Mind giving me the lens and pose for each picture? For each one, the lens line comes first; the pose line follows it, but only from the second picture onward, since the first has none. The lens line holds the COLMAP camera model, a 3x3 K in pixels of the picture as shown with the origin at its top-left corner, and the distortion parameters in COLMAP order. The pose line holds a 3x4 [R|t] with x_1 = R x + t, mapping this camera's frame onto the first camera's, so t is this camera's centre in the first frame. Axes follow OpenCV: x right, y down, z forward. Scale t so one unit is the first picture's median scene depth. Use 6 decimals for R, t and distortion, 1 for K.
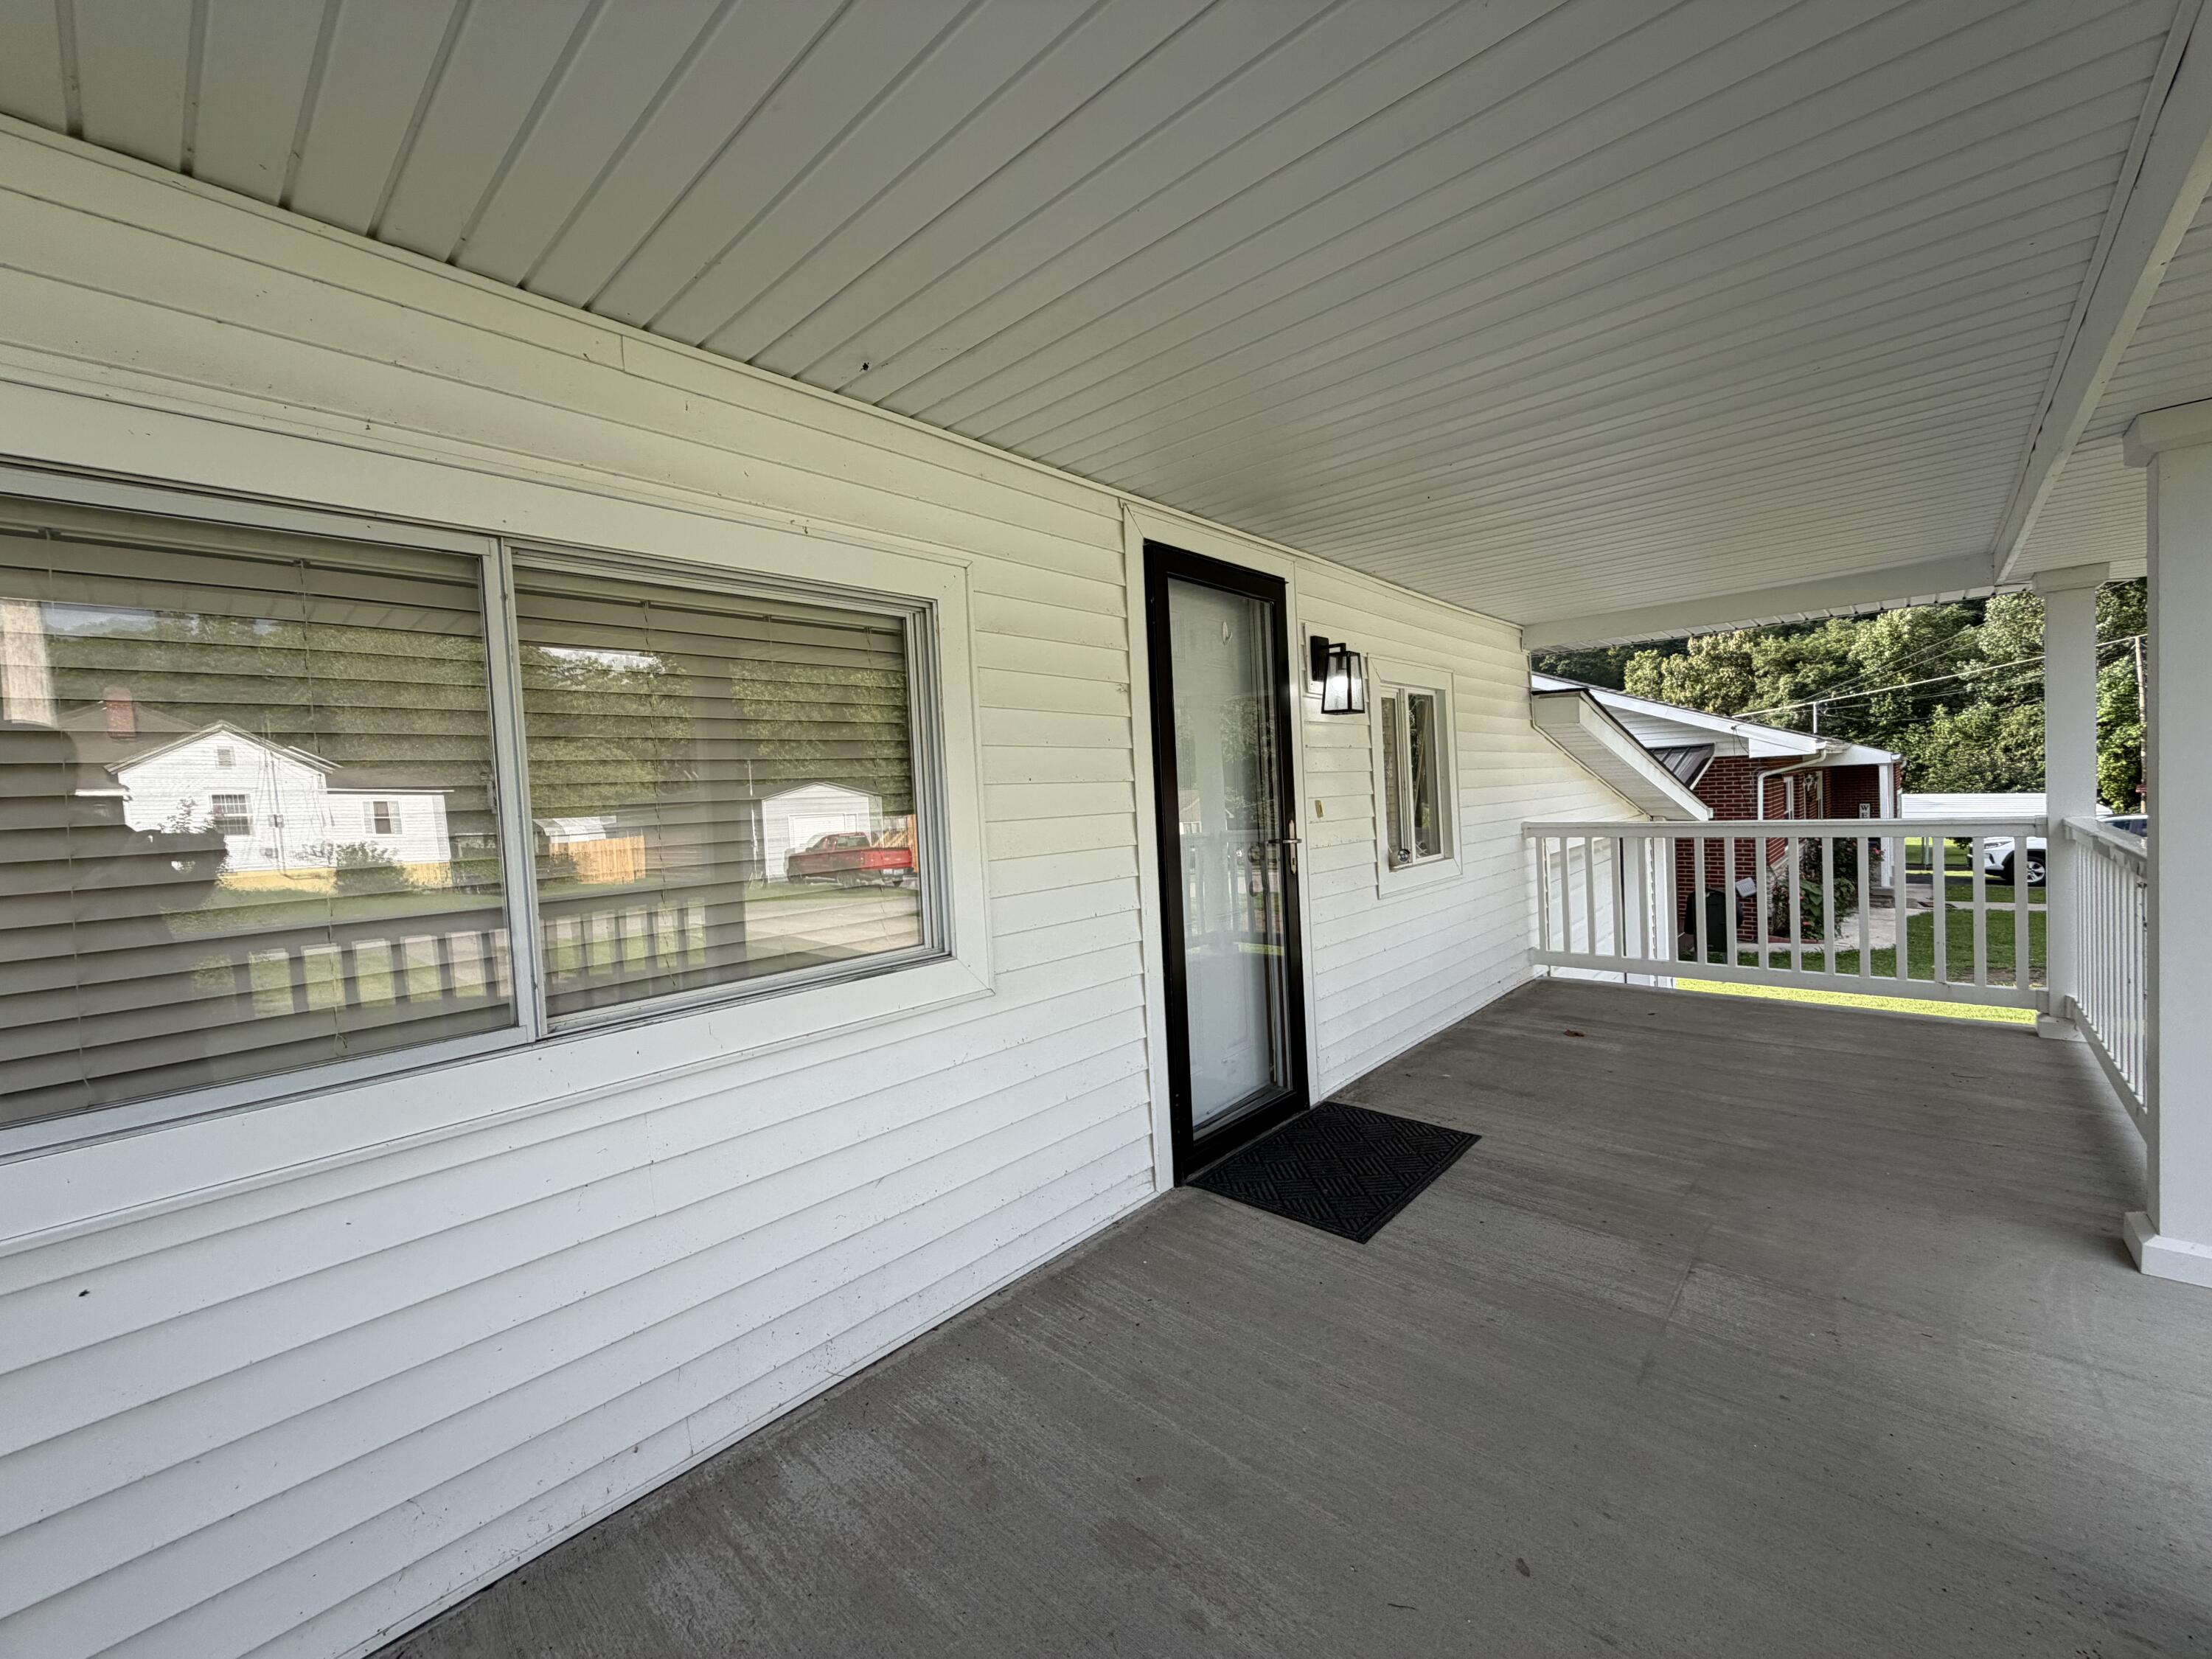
lens RADIAL K [[883.3, 0, 1098.7], [0, 883.3, 823.6], [0, 0, 1]] dist [-0.002536, 0.000836]
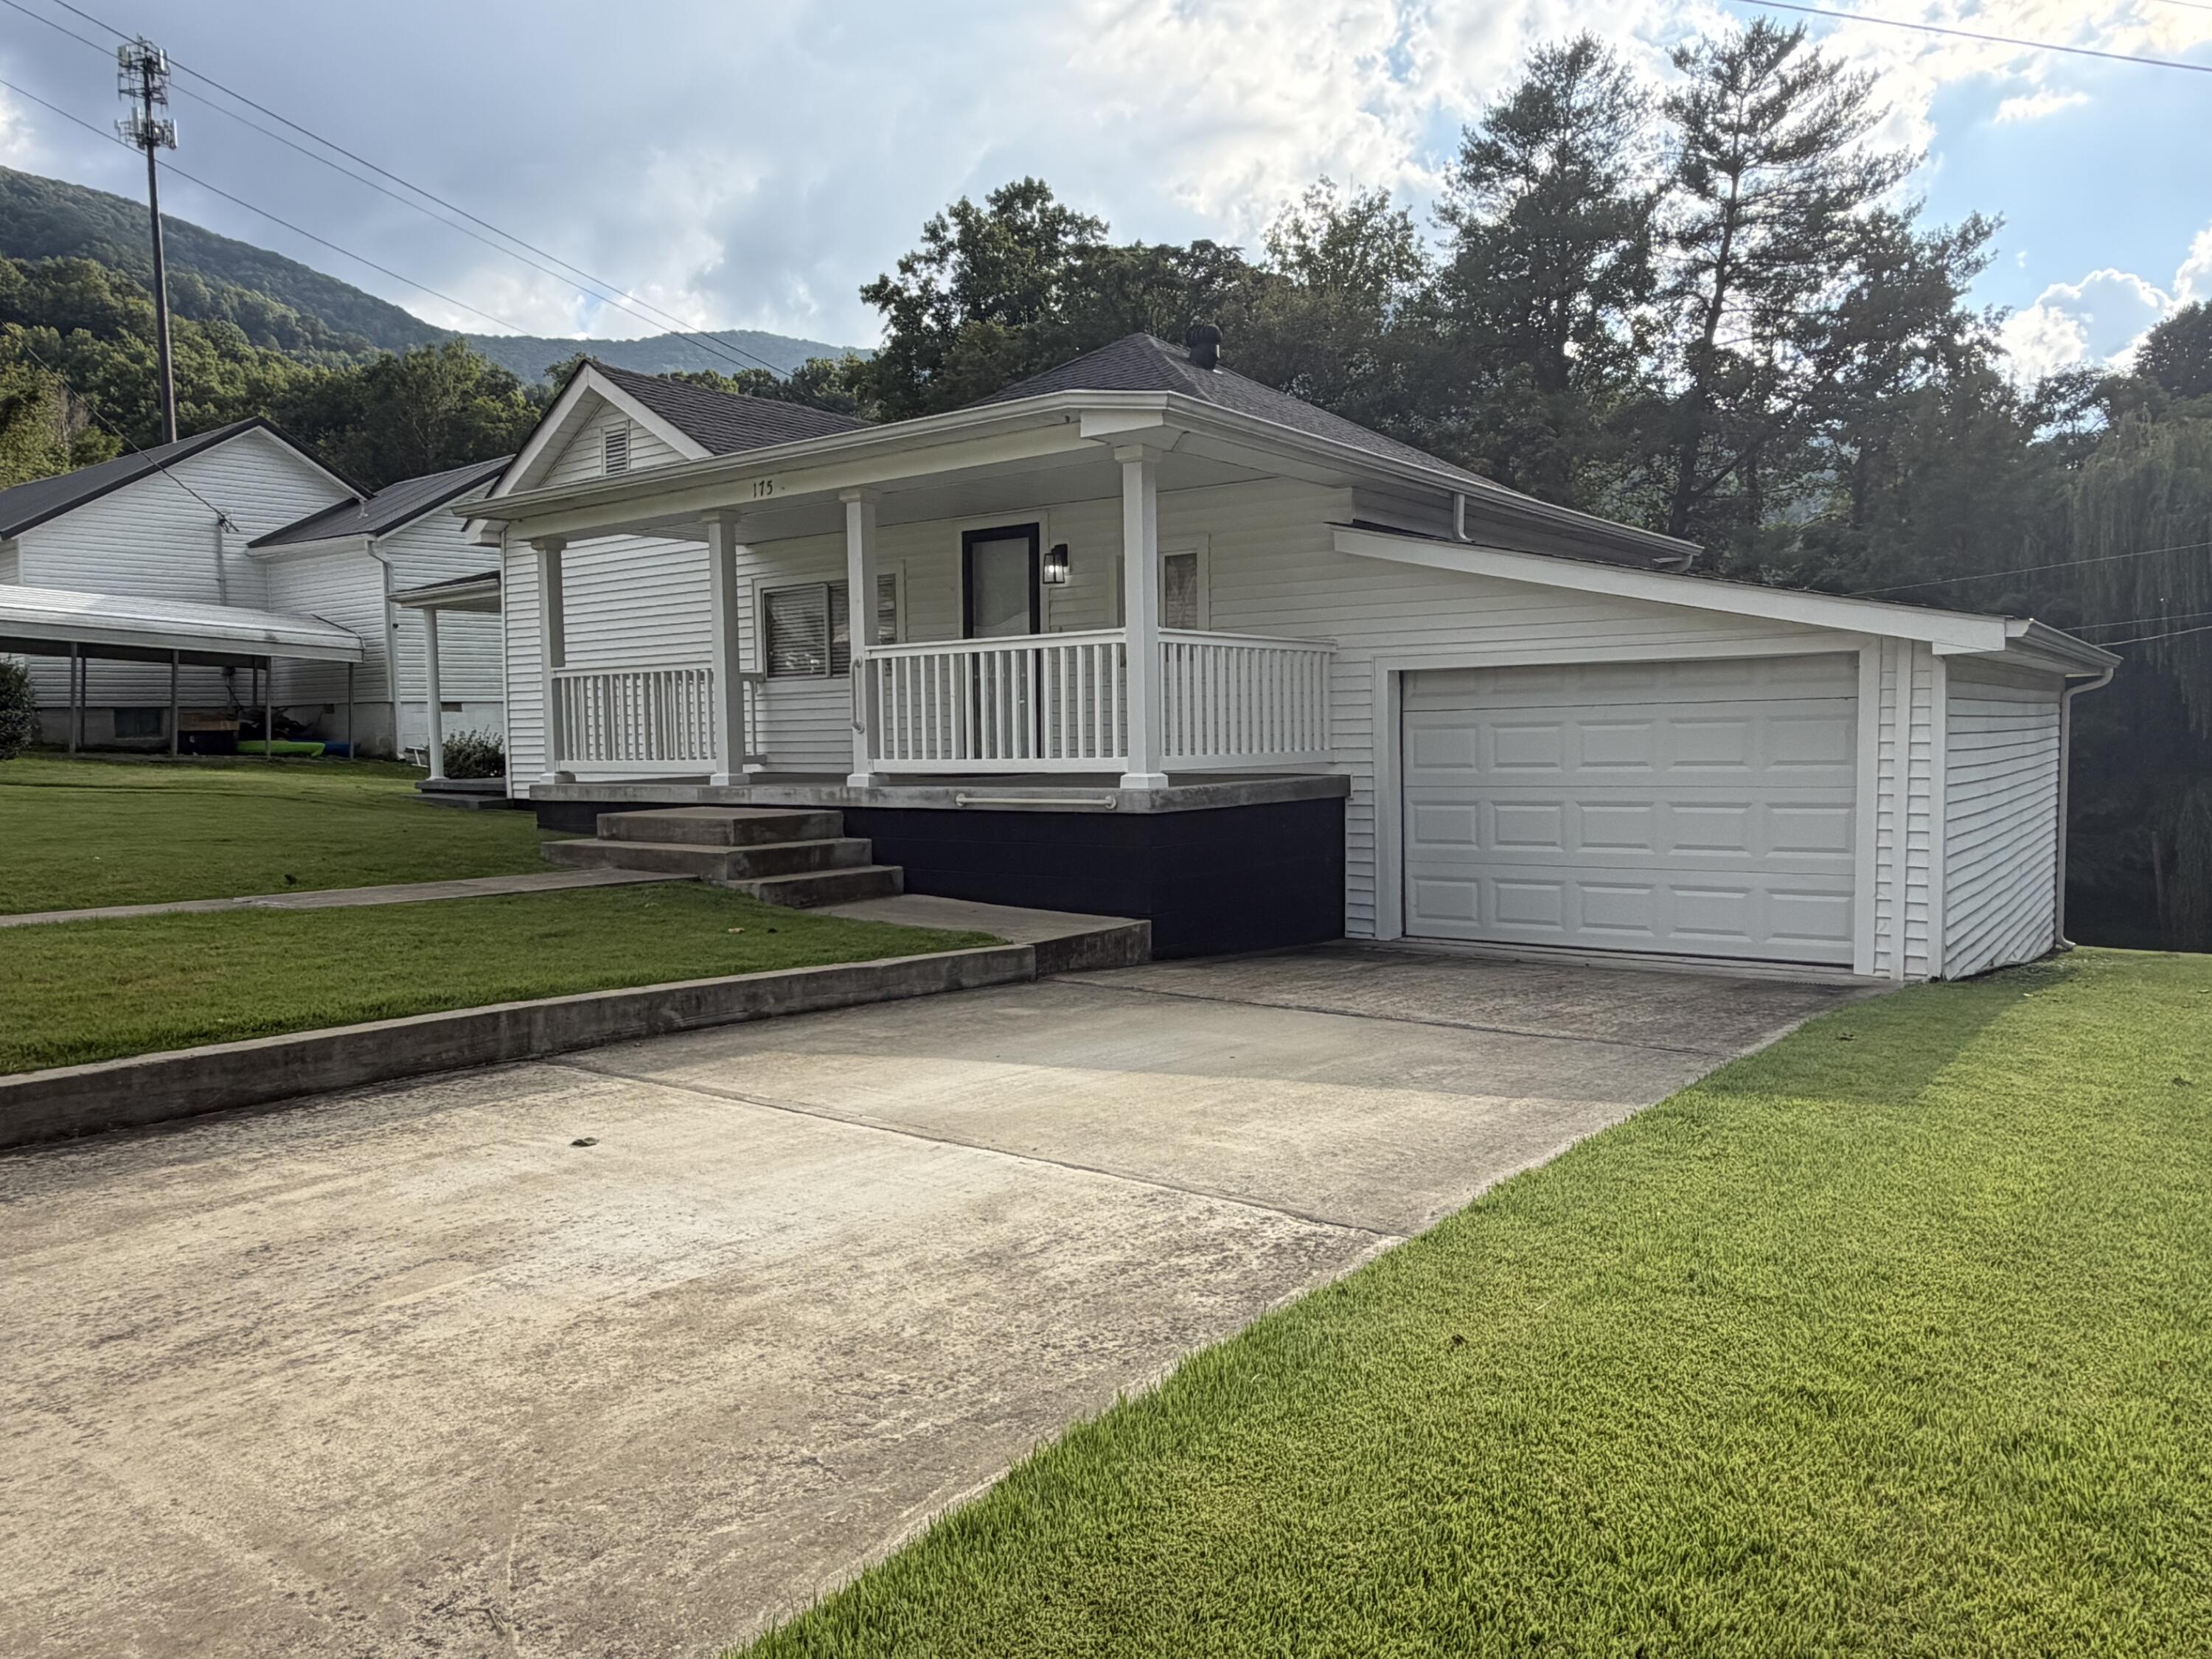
lens RADIAL K [[1555.2, 0, 1106.0], [0, 1555.2, 829.5], [0, 0, 1]] dist [-0.005870, 0.005839]
pose [[0.092031, 0.108931, -0.989780, 4.711779], [-0.022852, 0.993968, 0.107267, 0.062173], [0.995494, 0.012747, 0.093965, 0.960185]]
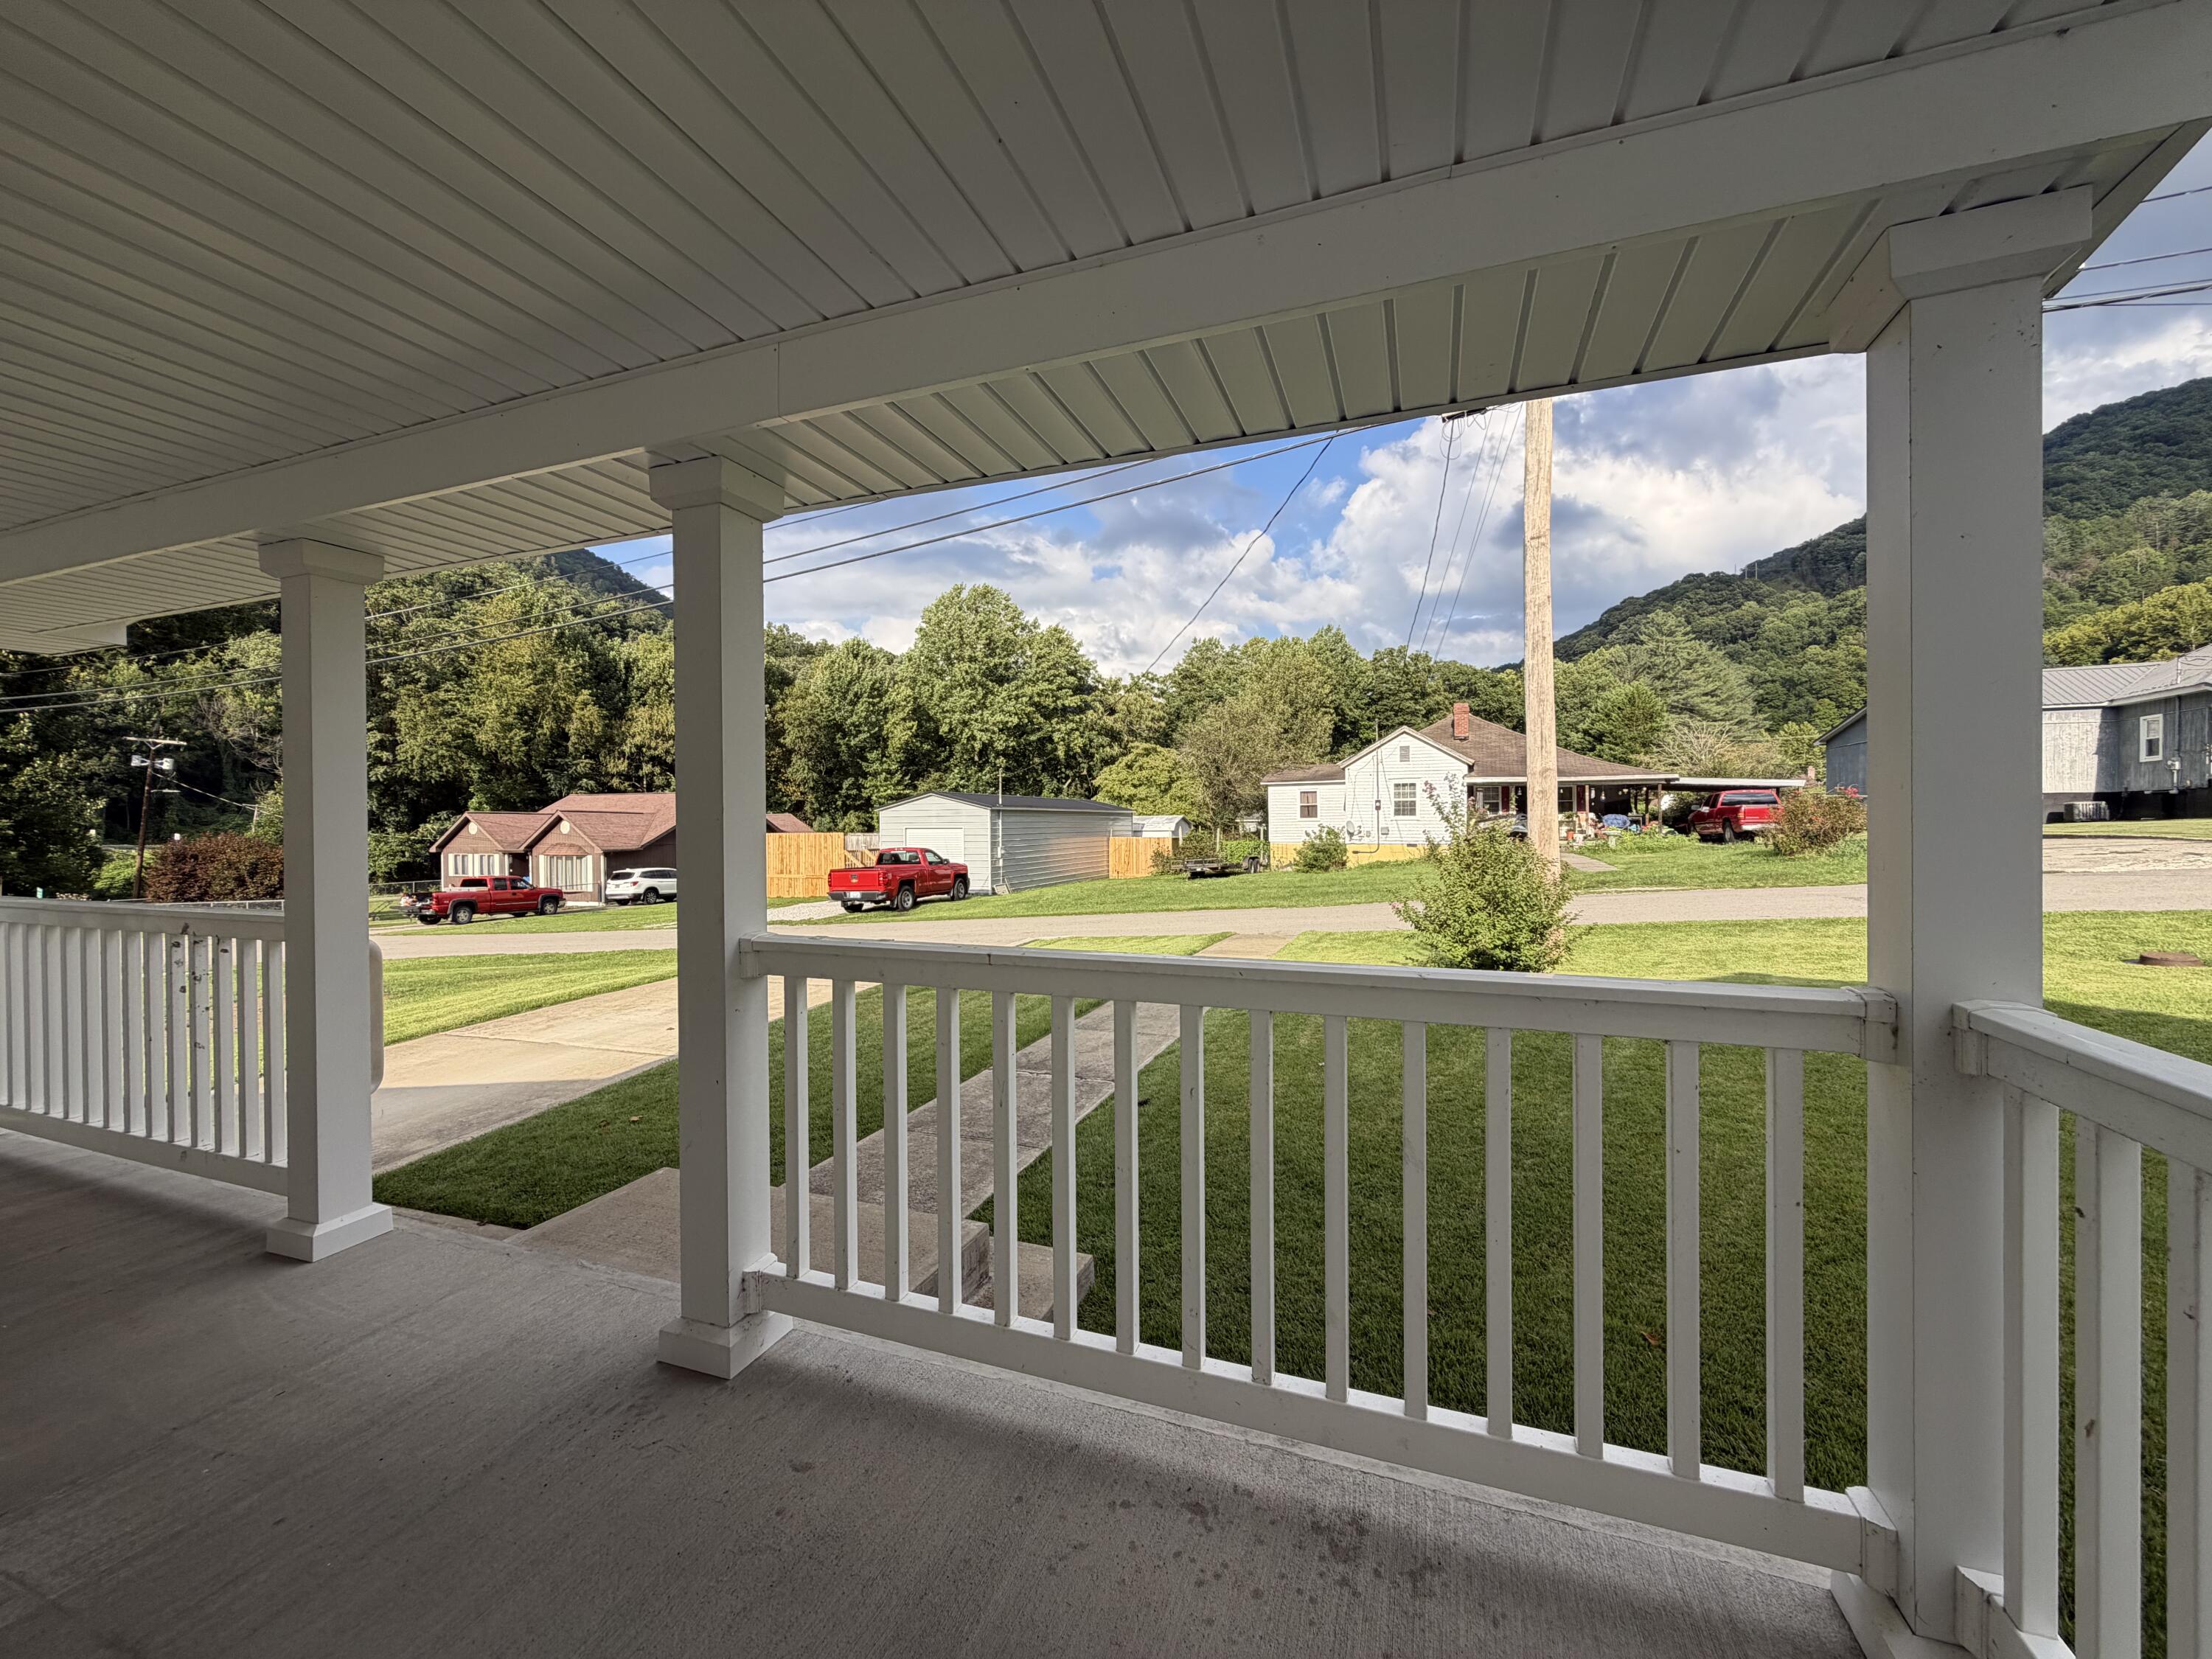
lens RADIAL K [[881.4, 0, 1100.1], [0, 881.4, 823.6], [0, 0, 1]] dist [0.001824, -0.000292]
pose [[-0.373225, 0.044620, 0.926667, -0.232080], [0.057674, 0.998027, -0.024827, 0.014312], [-0.925946, 0.044179, -0.375062, 0.330765]]
